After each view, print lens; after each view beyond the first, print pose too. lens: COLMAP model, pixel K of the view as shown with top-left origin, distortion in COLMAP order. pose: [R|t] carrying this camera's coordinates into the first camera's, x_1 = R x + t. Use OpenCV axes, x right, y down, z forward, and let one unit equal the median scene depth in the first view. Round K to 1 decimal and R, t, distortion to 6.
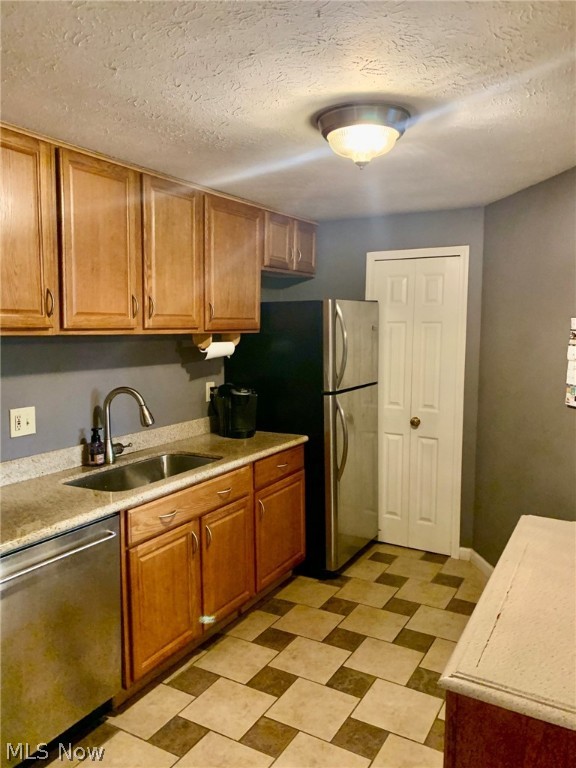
lens RADIAL K [[582.8, 0, 290.3], [0, 582.8, 377.2], [0, 0, 1]] dist [0.079252, -0.114380]
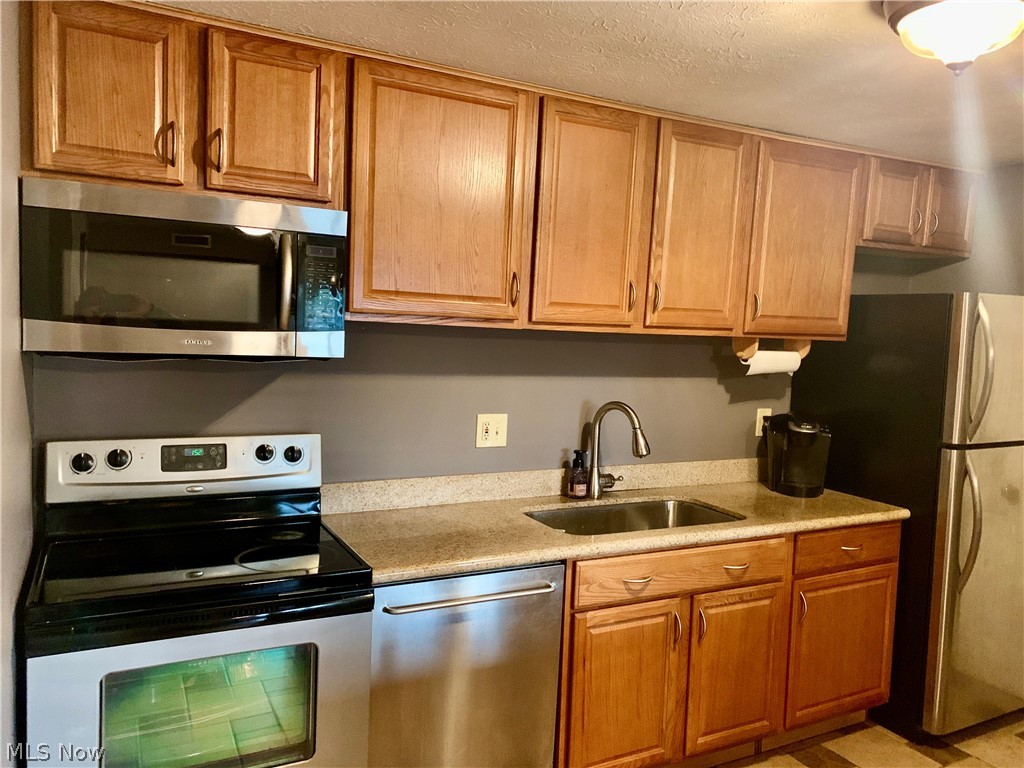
lens RADIAL K [[777.1, 0, 512.0], [0, 777.1, 384.0], [0, 0, 1]] dist [0.079252, -0.114380]
pose [[0.842149, 0.086819, -0.532210, 0.136960], [-0.093168, 0.995538, 0.014975, -0.008544], [0.531135, 0.036973, 0.846480, 0.069655]]
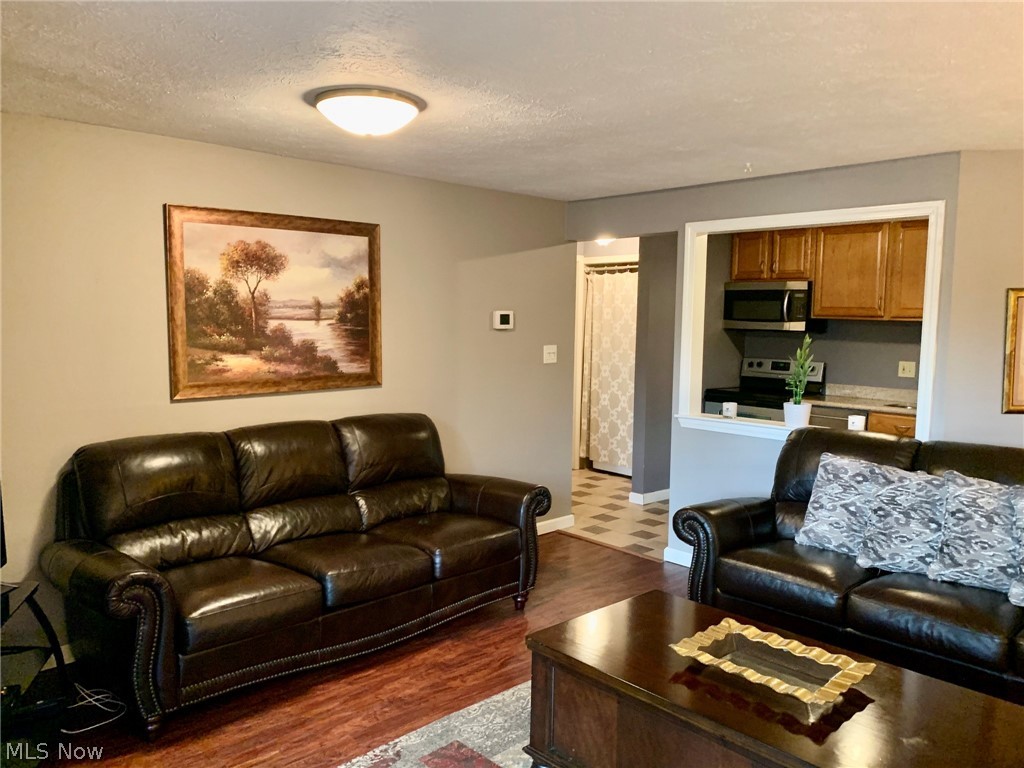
lens RADIAL K [[777.1, 0, 512.0], [0, 777.1, 384.0], [0, 0, 1]] dist [0.079252, -0.114380]
pose [[-0.273537, 0.092580, -0.957396, 1.952555], [-0.099047, 0.987355, 0.123775, -0.052211], [0.956748, 0.128684, -0.260909, 0.427482]]
